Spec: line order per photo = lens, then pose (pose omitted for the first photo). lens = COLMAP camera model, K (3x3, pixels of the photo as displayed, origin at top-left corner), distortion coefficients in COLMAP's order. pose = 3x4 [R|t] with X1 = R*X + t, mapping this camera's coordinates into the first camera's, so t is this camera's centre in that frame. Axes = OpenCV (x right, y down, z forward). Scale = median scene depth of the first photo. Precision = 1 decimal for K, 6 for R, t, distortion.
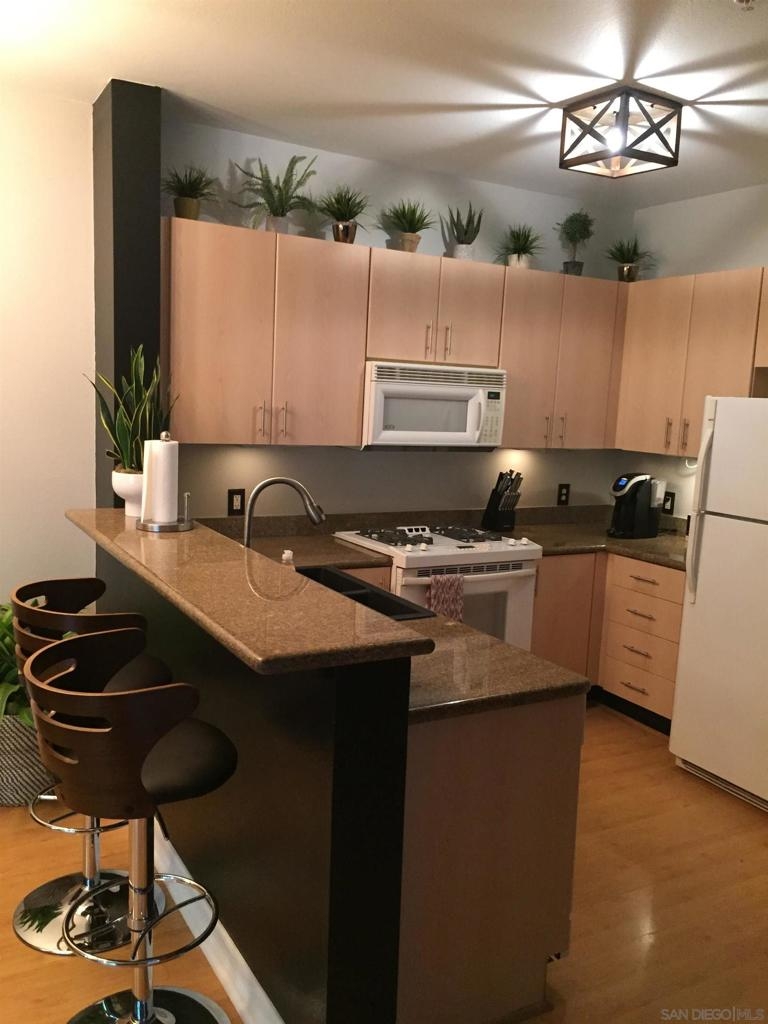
lens RADIAL K [[871.1, 0, 383.6], [0, 871.1, 511.1], [0, 0, 1]] dist [0.069670, -0.095637]
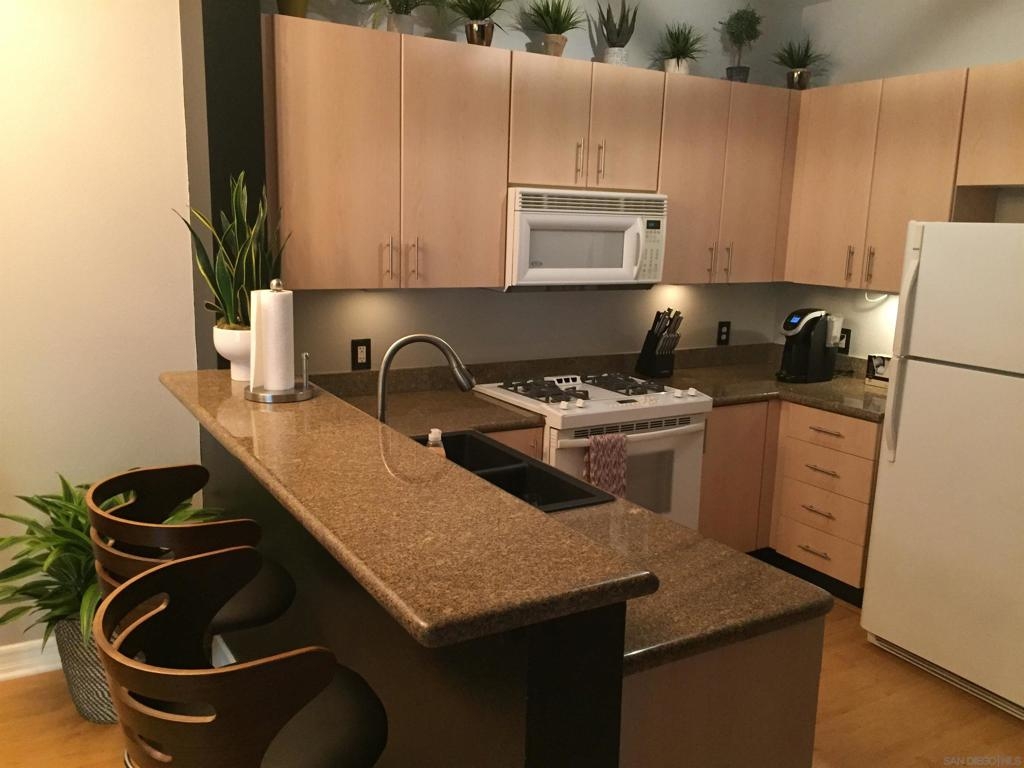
lens RADIAL K [[871.1, 0, 512.7], [0, 871.1, 388.5], [0, 0, 1]] dist [0.069670, -0.095637]
pose [[0.999651, -0.021433, 0.015464, -0.034578], [0.020499, 0.998094, 0.058216, -0.025621], [-0.016682, -0.057879, 0.998184, 0.138420]]
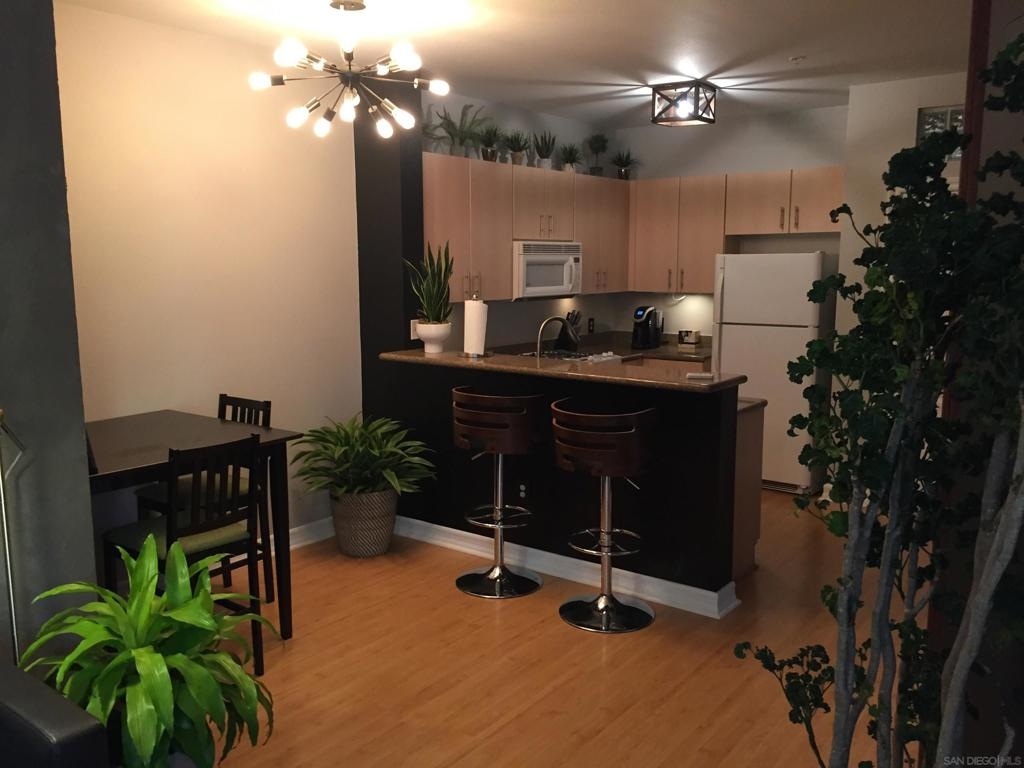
lens RADIAL K [[871.1, 0, 517.8], [0, 871.1, 385.1], [0, 0, 1]] dist [0.069670, -0.095637]
pose [[0.915907, -0.106250, 0.387074, -0.635160], [0.099128, 0.994334, 0.038381, 0.015366], [-0.388959, 0.003216, 0.921250, -0.379441]]
